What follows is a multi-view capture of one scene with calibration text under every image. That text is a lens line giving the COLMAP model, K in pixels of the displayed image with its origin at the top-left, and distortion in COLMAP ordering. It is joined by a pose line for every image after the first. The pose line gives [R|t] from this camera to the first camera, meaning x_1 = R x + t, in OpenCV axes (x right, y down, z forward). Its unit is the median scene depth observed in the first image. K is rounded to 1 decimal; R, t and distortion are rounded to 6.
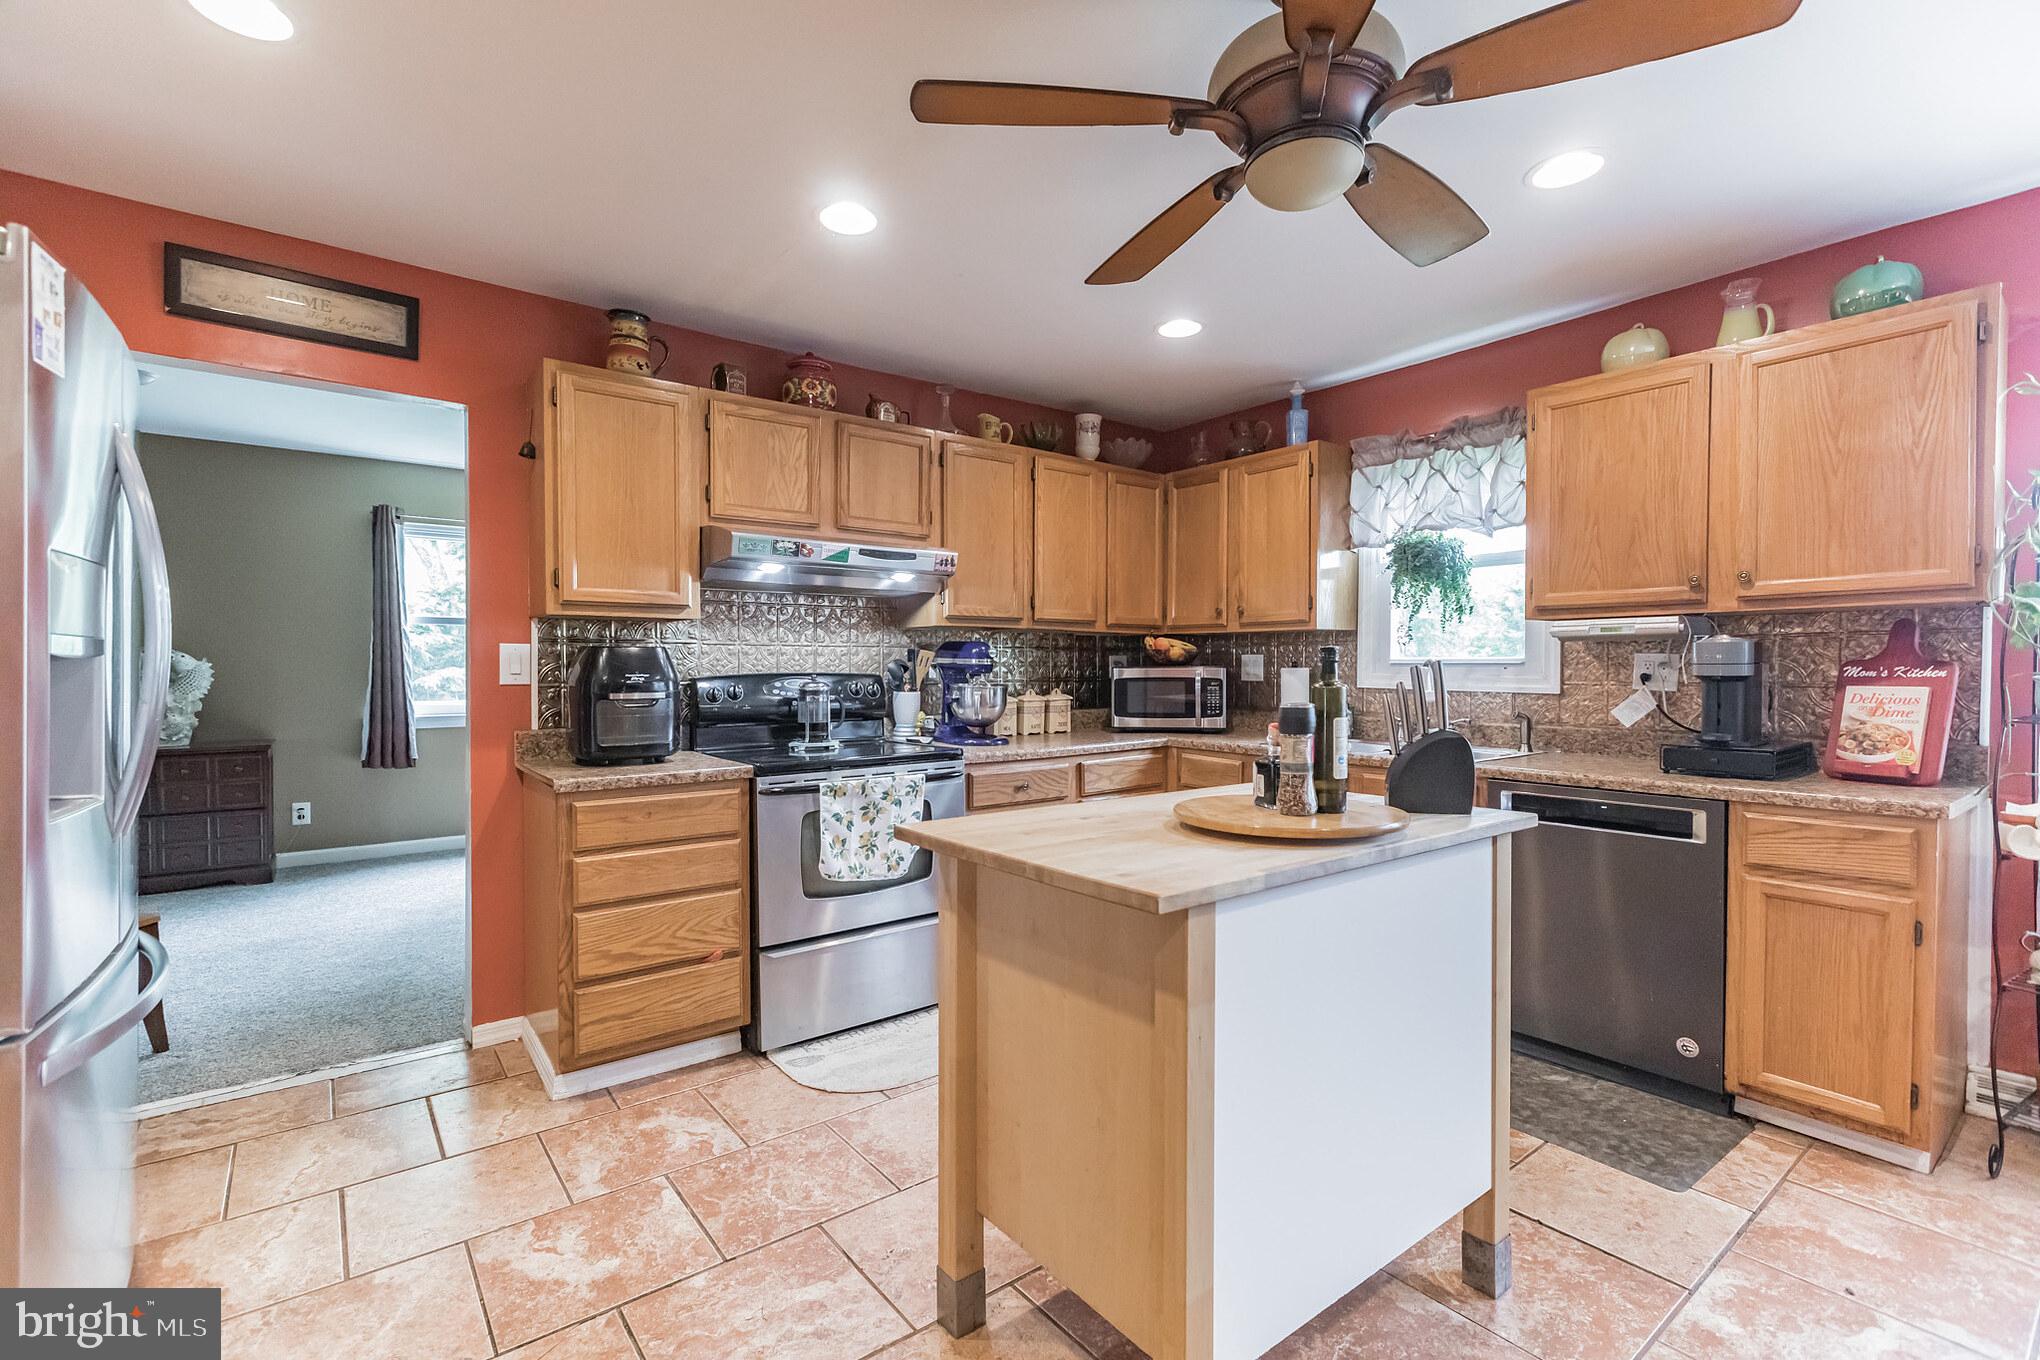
lens RADIAL K [[901.5, 0, 1019.9], [0, 901.5, 675.6], [0, 0, 1]] dist [-0.004805, -0.000600]
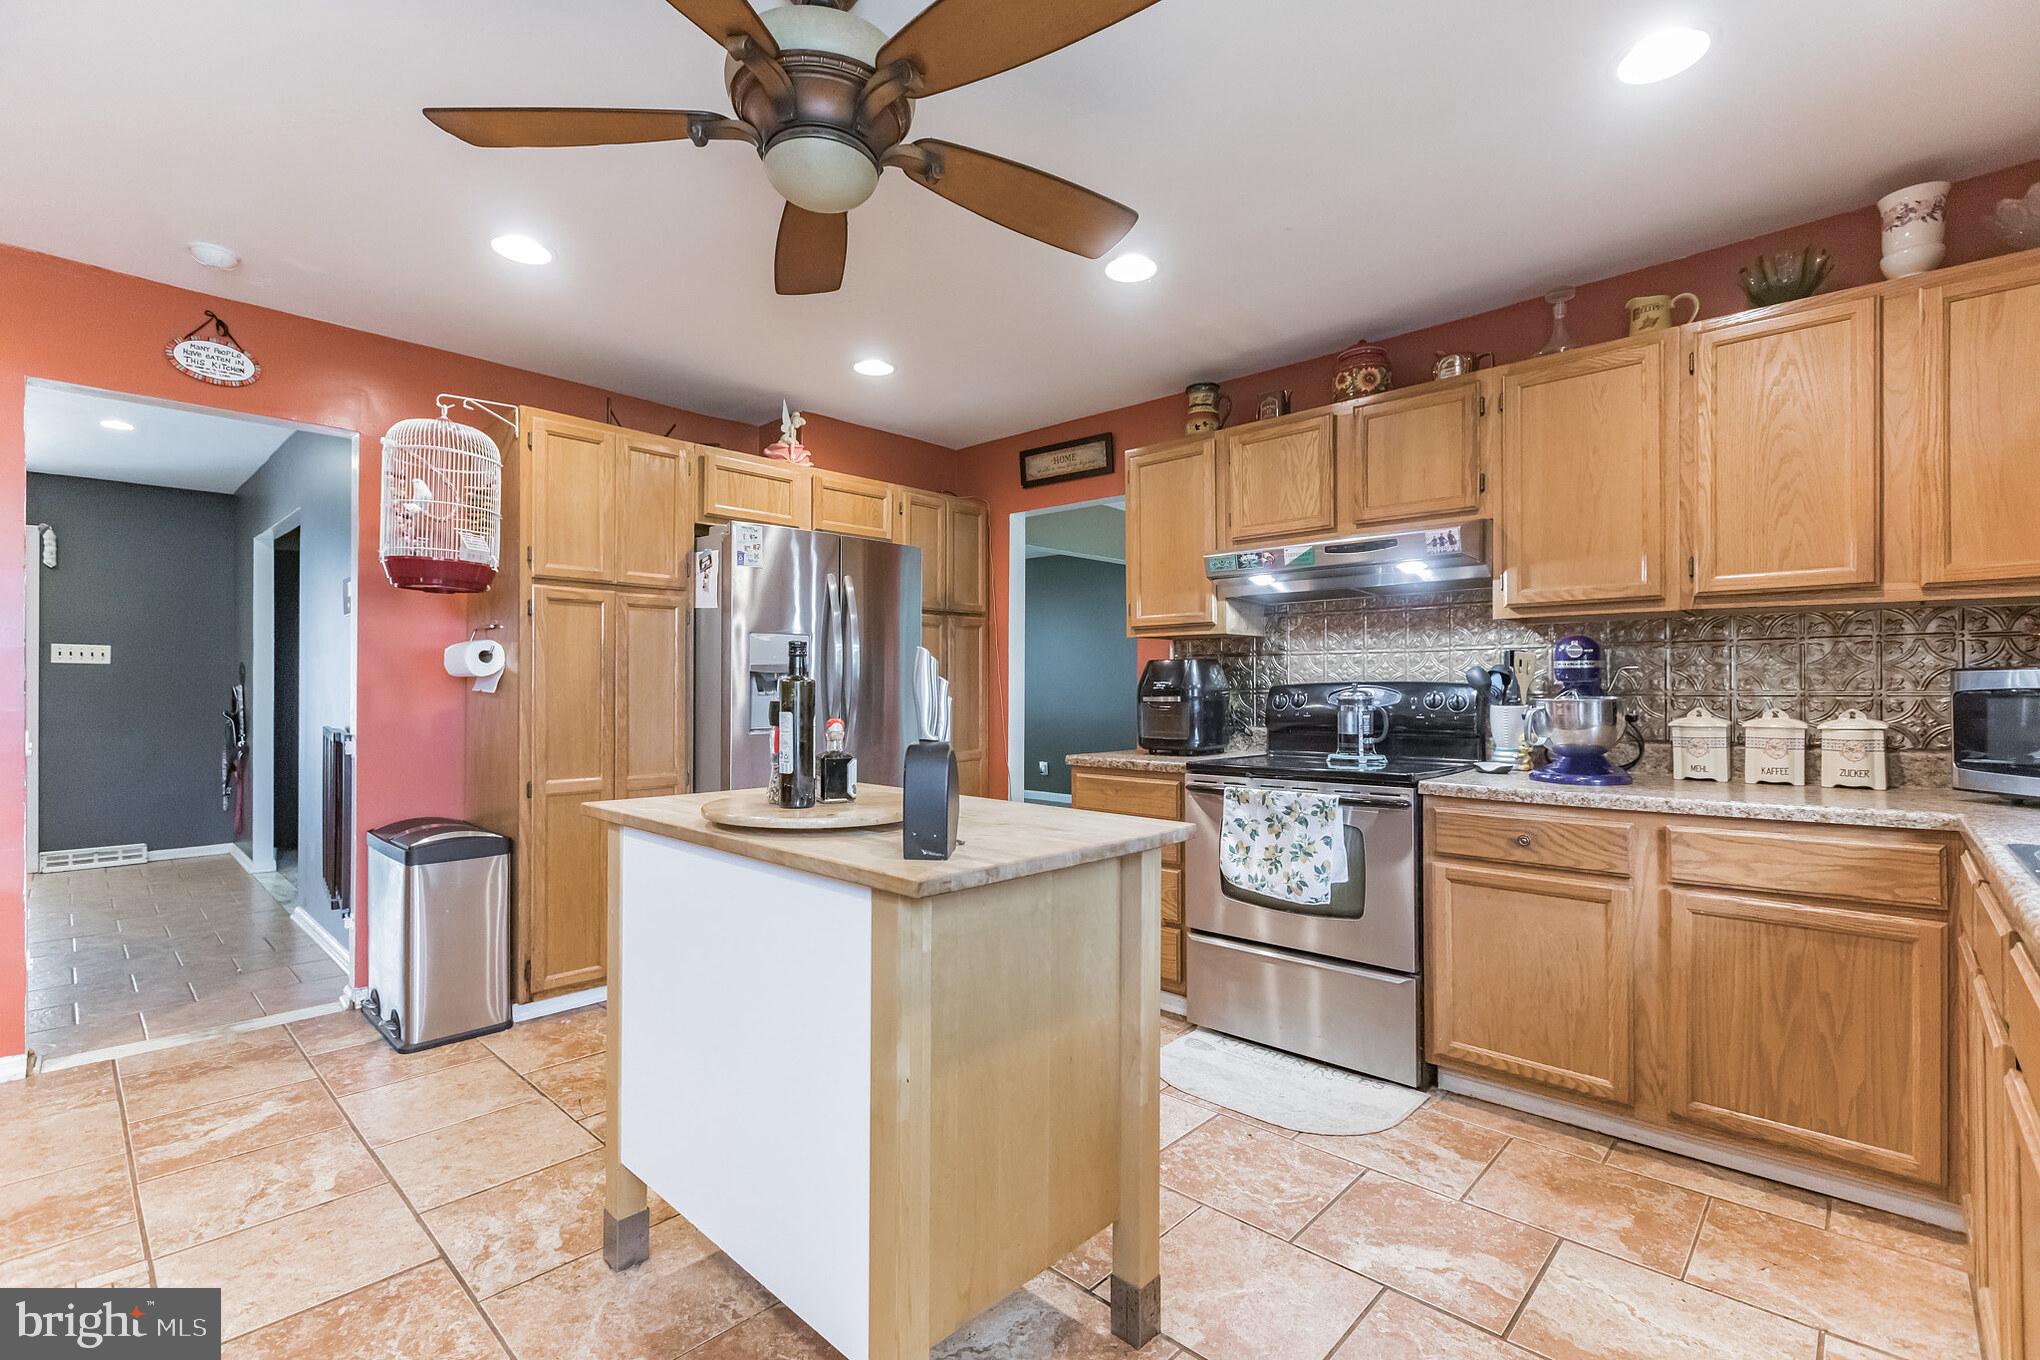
lens RADIAL K [[901.5, 0, 1020.1], [0, 901.5, 678.3], [0, 0, 1]] dist [-0.004805, -0.000600]
pose [[0.154652, -0.010142, -0.987917, 0.723141], [-0.007202, 0.999909, -0.011392, 0.008360], [0.987943, 0.008877, 0.154565, 0.573882]]
